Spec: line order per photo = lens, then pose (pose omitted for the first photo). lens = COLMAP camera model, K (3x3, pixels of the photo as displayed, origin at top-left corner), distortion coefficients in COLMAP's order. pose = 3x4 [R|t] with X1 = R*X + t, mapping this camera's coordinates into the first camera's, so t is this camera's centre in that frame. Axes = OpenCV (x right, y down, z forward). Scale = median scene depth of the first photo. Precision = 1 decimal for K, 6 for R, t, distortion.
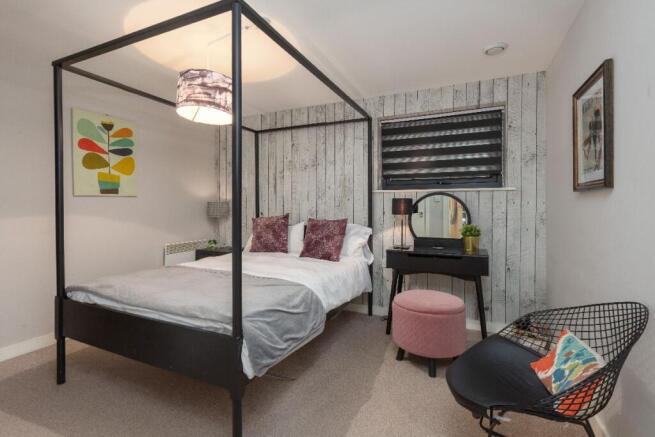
lens RADIAL K [[315.2, 0, 327.0], [0, 315.2, 211.5], [0, 0, 1]] dist [-0.001266, -0.000933]
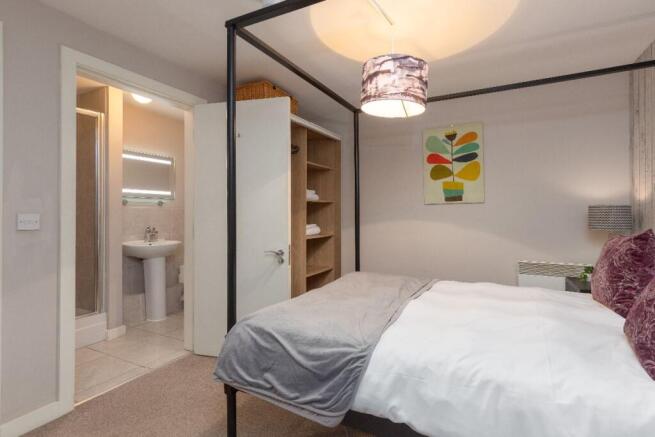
lens RADIAL K [[315.2, 0, 332.8], [0, 315.2, 215.2], [0, 0, 1]] dist [-0.001266, -0.000933]
pose [[-0.045574, 0.008034, -0.998929, 0.366408], [-0.014500, 0.999857, 0.008703, -0.013329], [0.998856, 0.014881, -0.045450, 0.657749]]
